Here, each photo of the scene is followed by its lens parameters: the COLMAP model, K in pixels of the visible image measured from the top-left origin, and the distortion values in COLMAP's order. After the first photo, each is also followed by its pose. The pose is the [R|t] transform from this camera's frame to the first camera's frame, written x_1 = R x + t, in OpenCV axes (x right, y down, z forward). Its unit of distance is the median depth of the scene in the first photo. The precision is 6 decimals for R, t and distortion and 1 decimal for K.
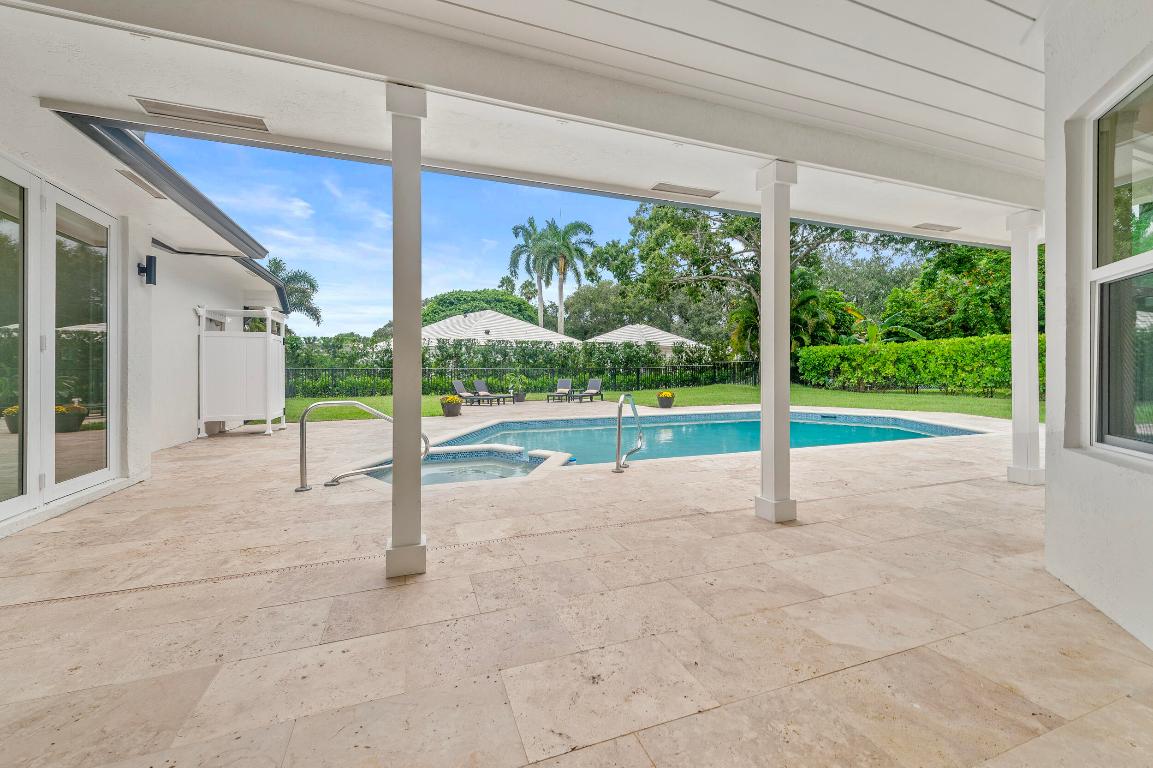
lens RADIAL K [[462.6, 0, 576.9], [0, 462.6, 372.5], [0, 0, 1]] dist [-0.000058, 0.000002]
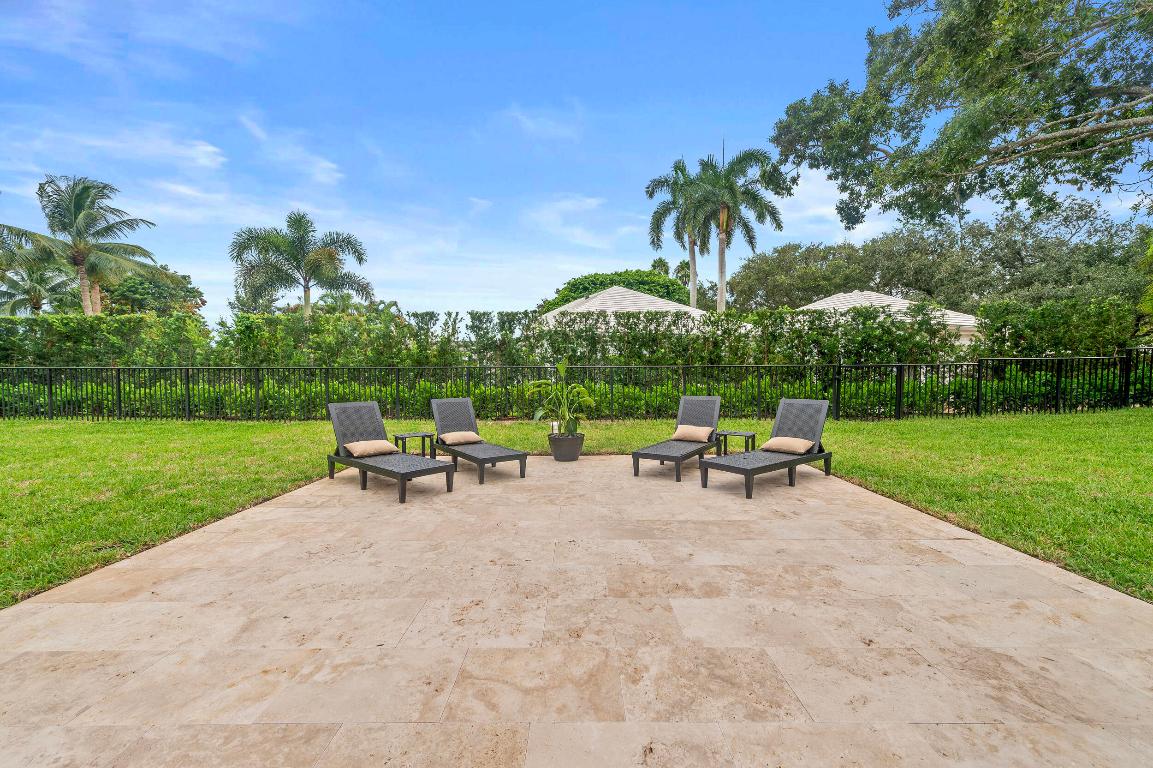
lens RADIAL K [[462.6, 0, 576.9], [0, 462.6, 372.5], [0, 0, 1]] dist [-0.000058, 0.000002]
pose [[0.938453, 0.003441, -0.345390, 0.002506], [-0.002028, 0.999988, 0.004453, -0.002244], [0.345402, -0.003478, 0.938449, 0.252958]]
